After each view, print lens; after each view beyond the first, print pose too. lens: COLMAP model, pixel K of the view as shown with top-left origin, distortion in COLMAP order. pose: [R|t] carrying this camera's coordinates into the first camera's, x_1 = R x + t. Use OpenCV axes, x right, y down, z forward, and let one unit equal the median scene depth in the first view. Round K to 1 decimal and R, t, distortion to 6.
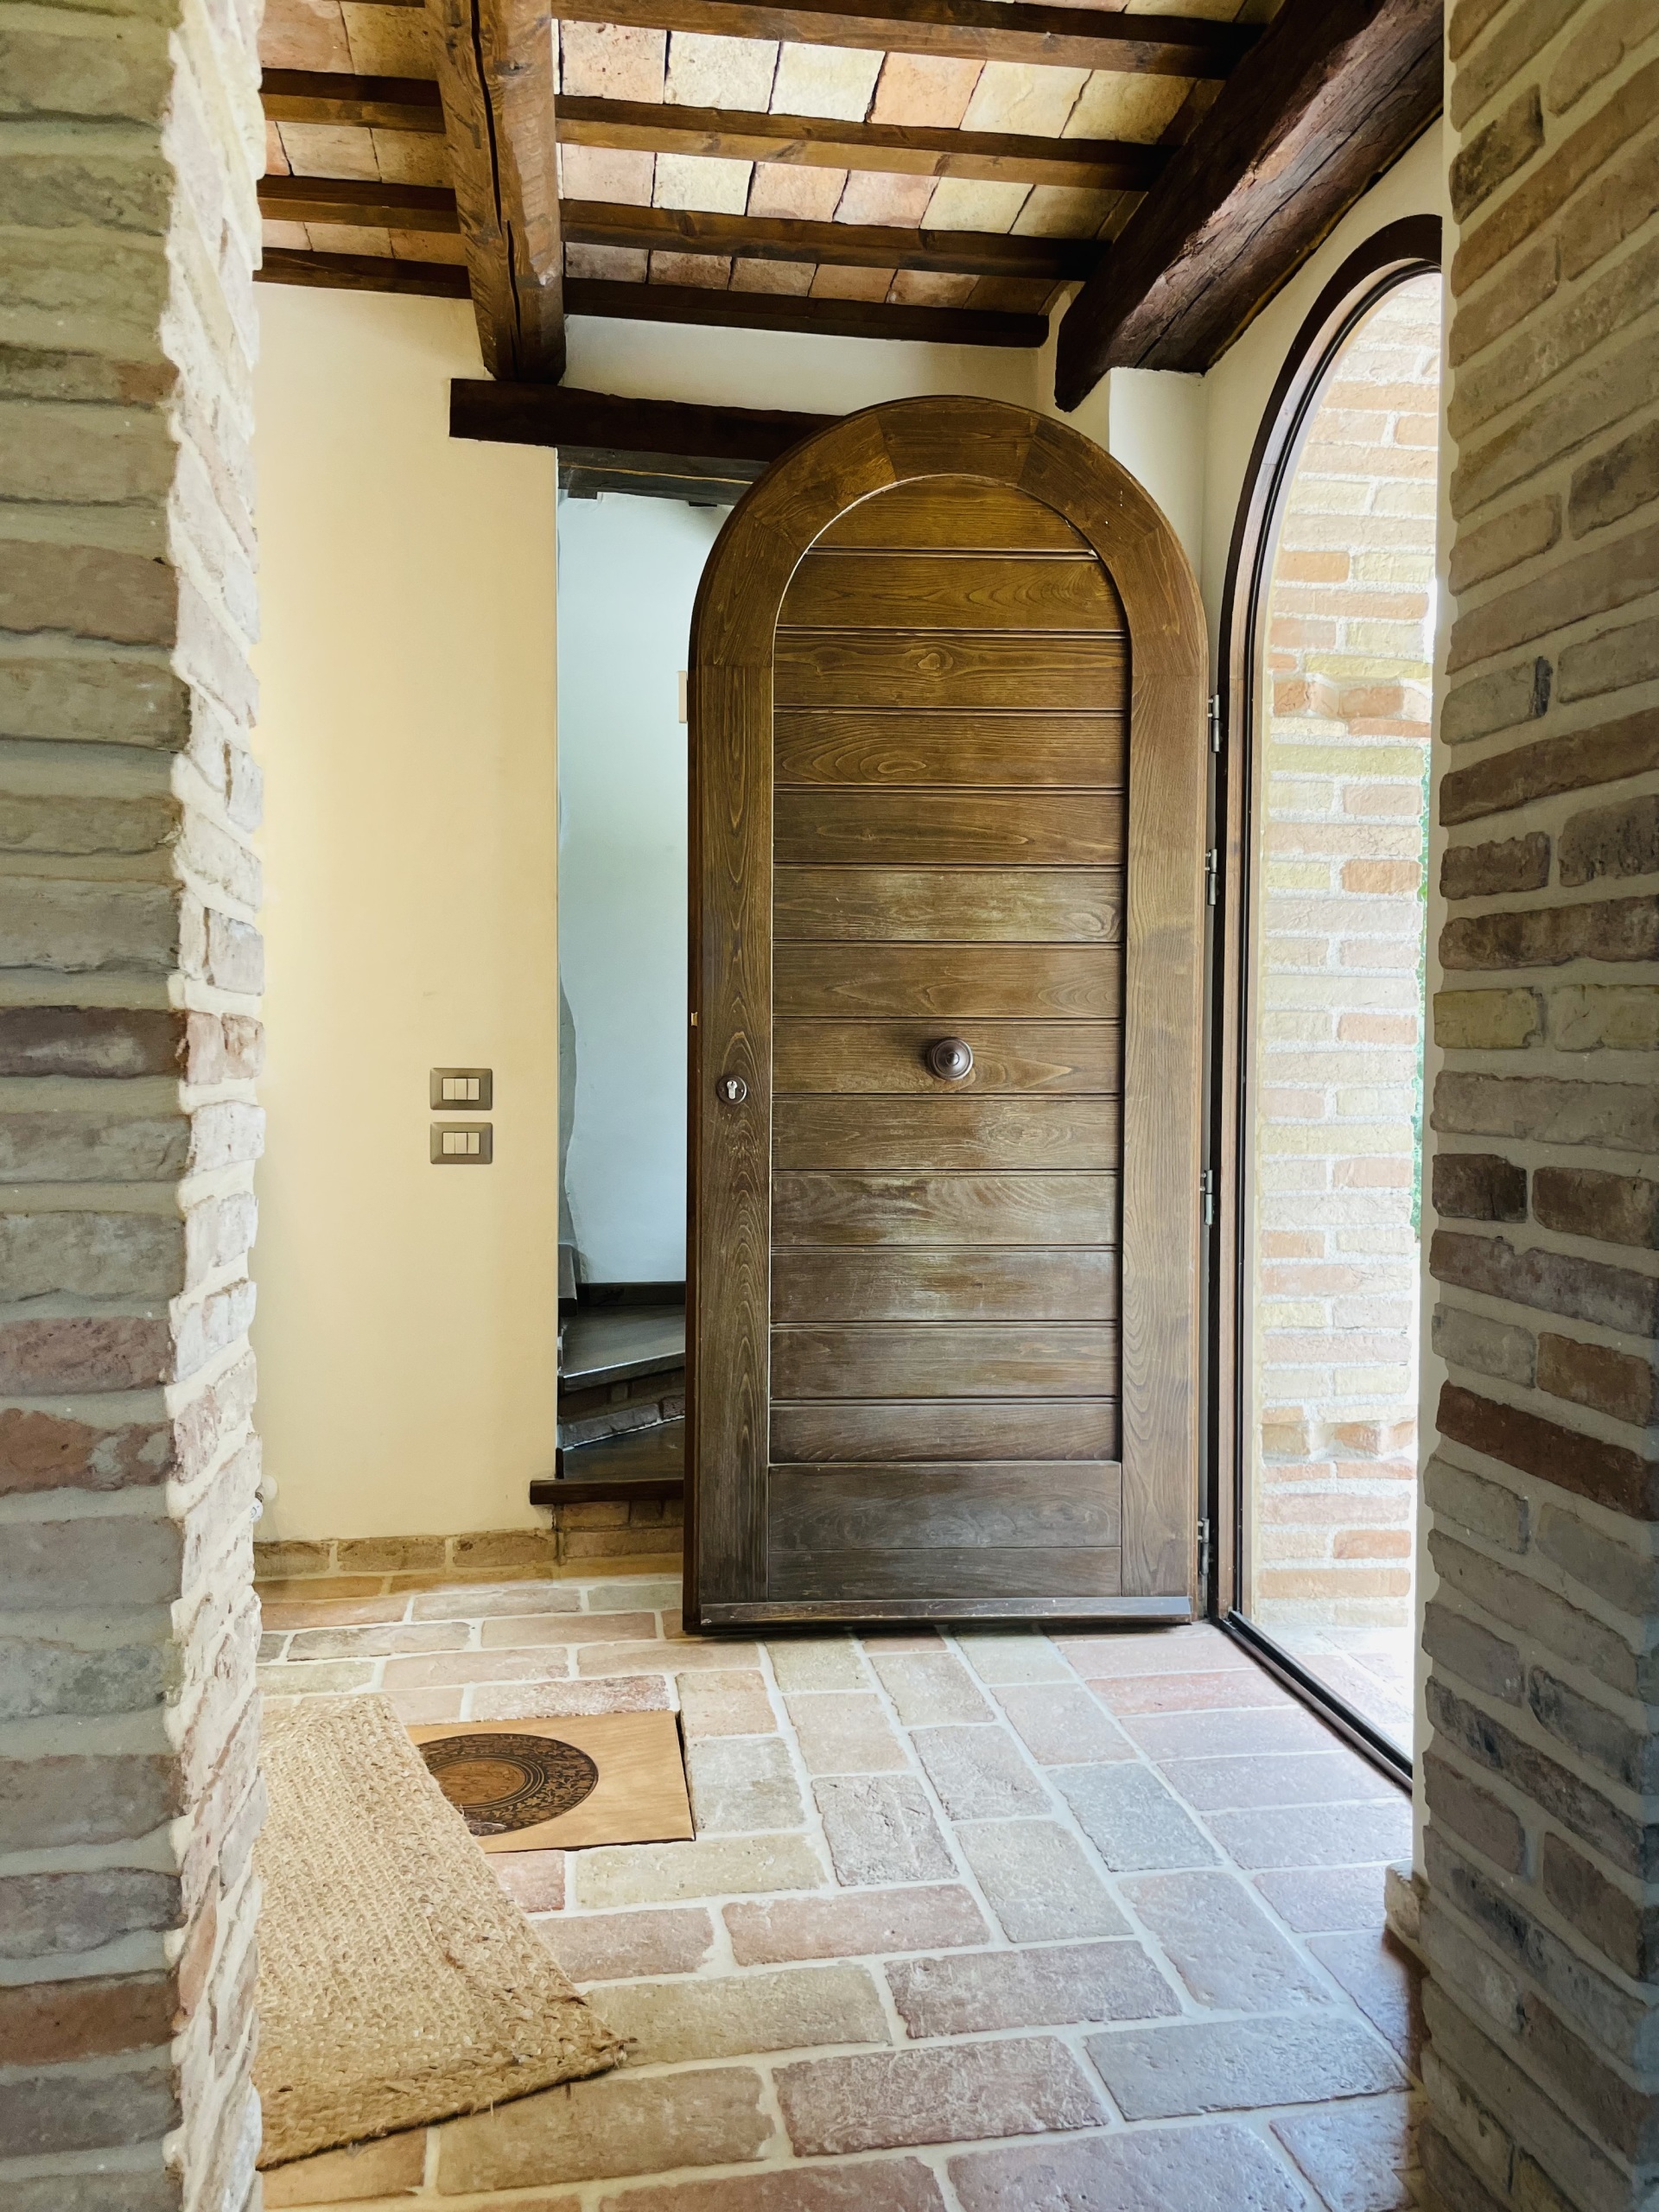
lens RADIAL K [[1703.9, 0, 830.7], [0, 1703.9, 1120.0], [0, 0, 1]] dist [0.129232, -0.208616]
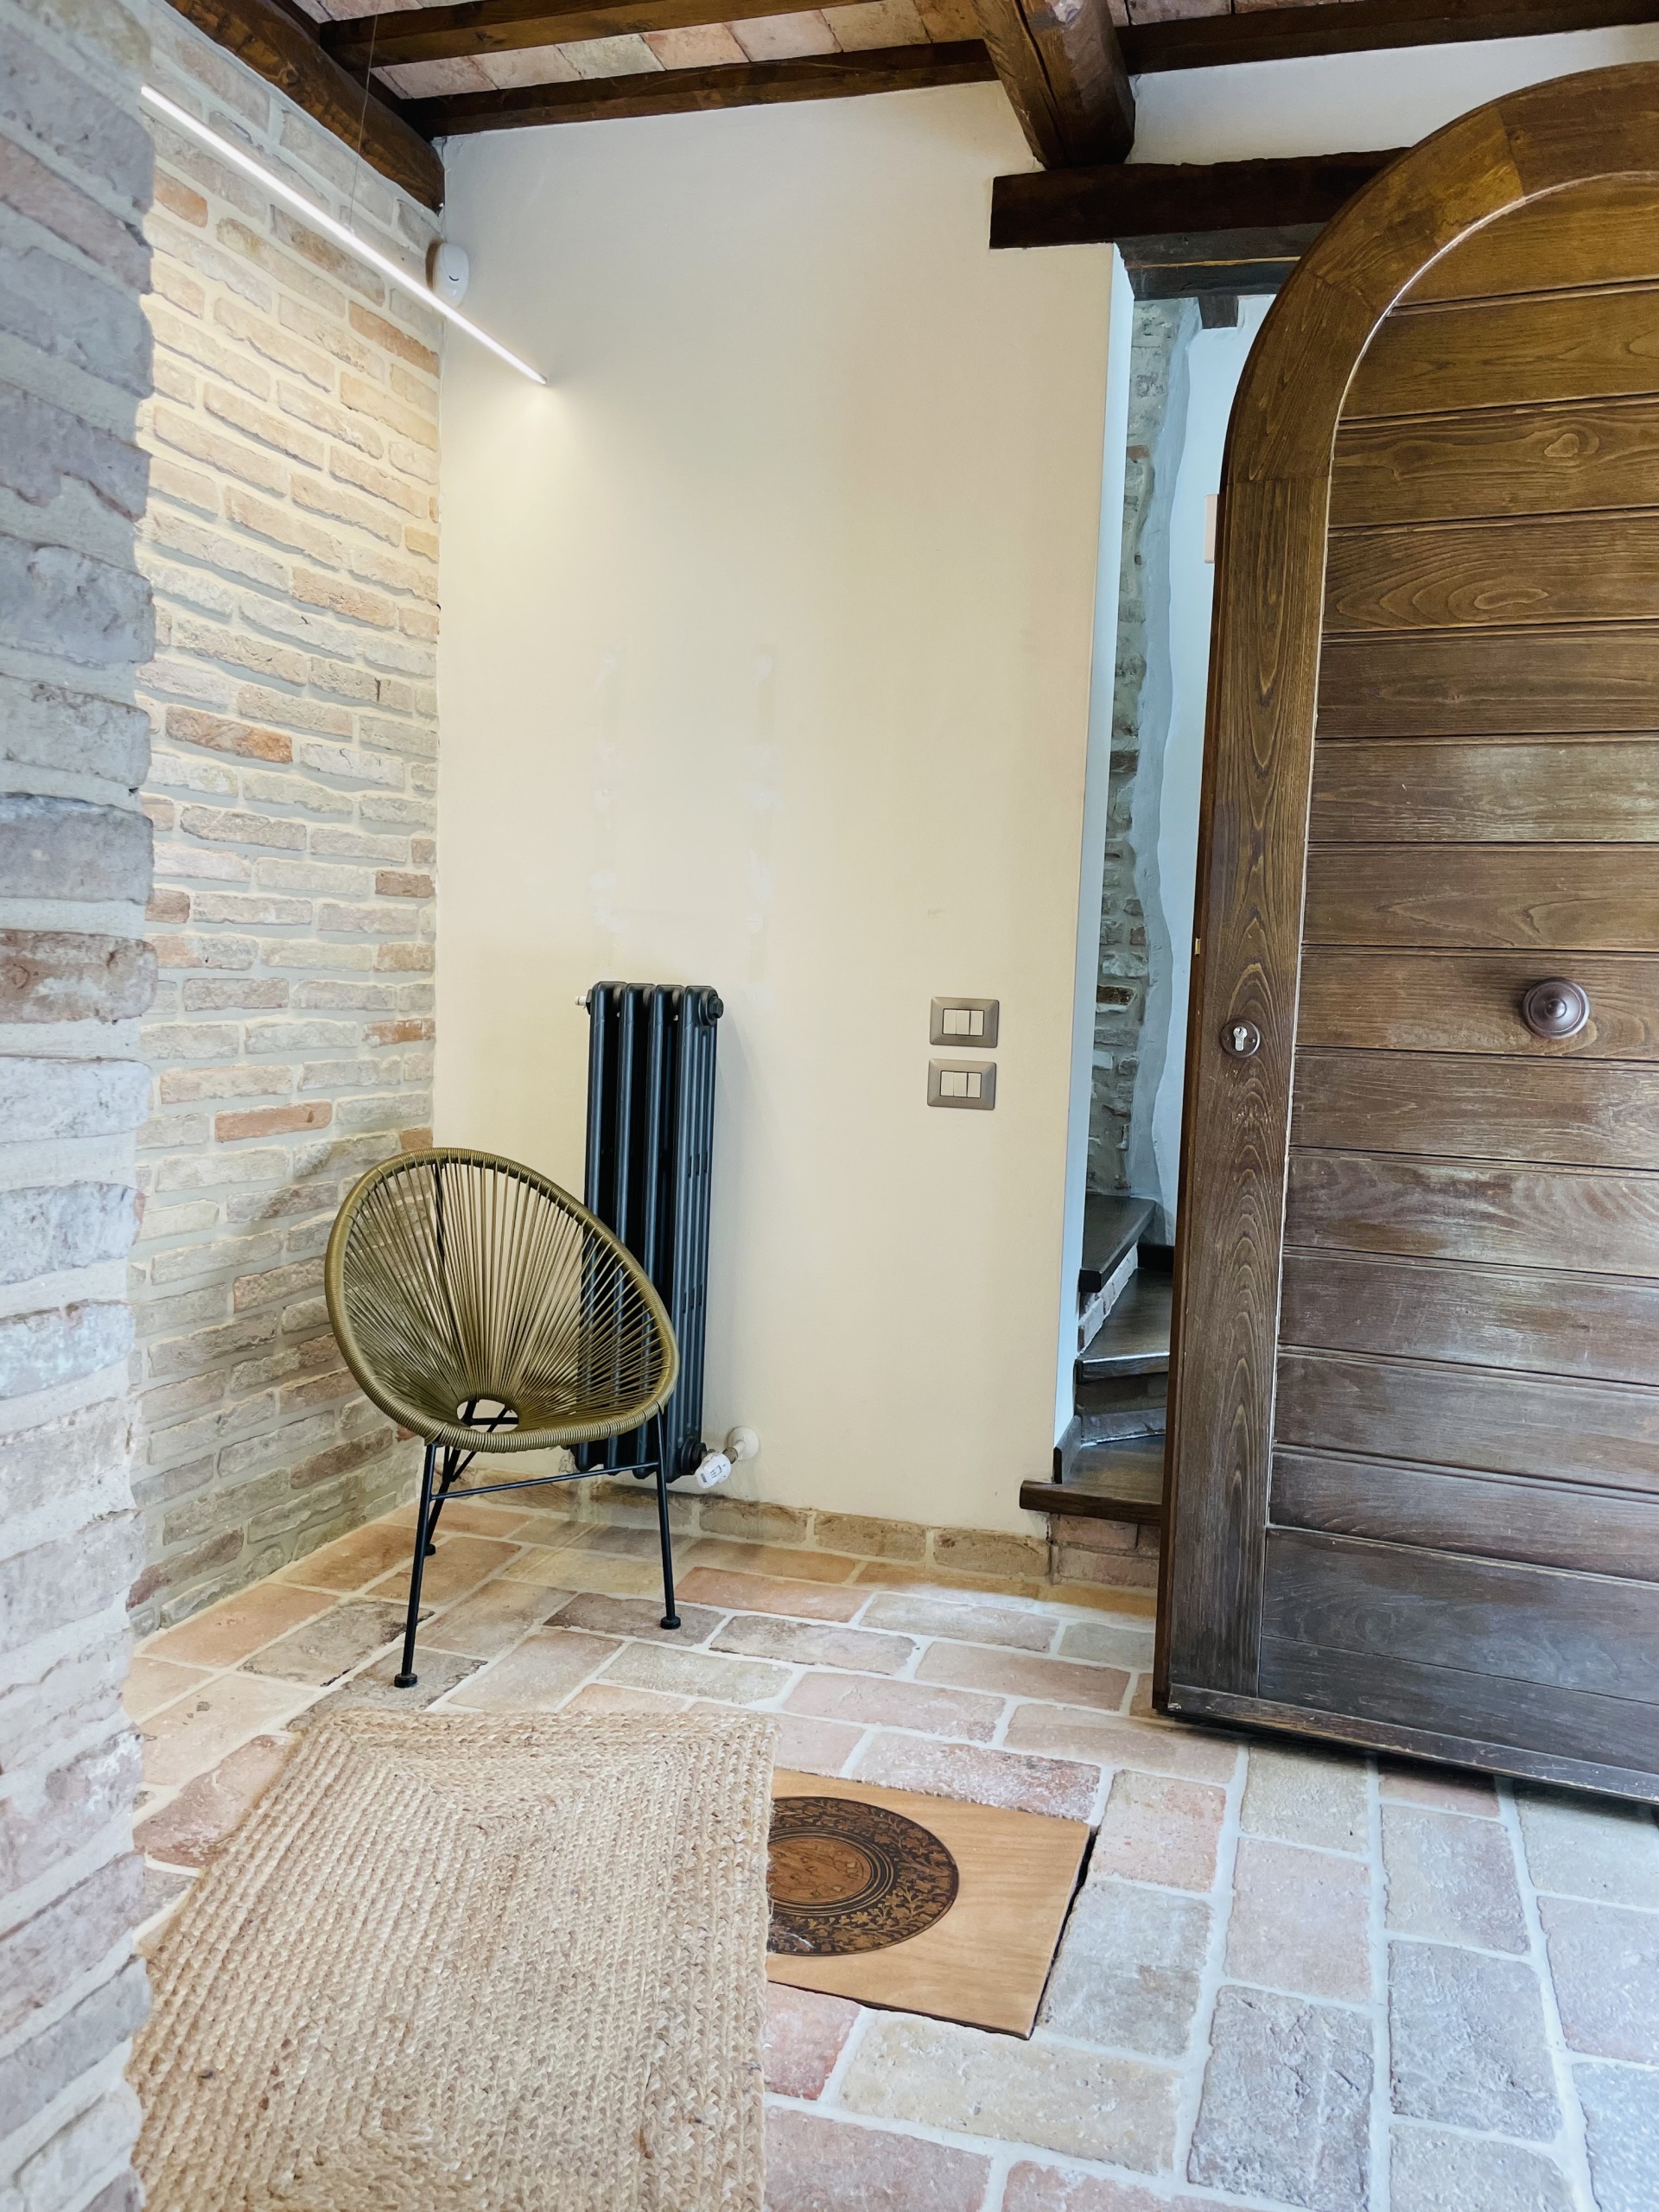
lens RADIAL K [[1683.5, 0, 841.5], [0, 1683.5, 1103.8], [0, 0, 1]] dist [0.090213, -0.121599]
pose [[0.901416, 0.061093, -0.428623, 0.107927], [-0.044579, 0.997829, 0.048472, -0.017331], [0.430654, -0.024585, 0.902182, 0.228971]]
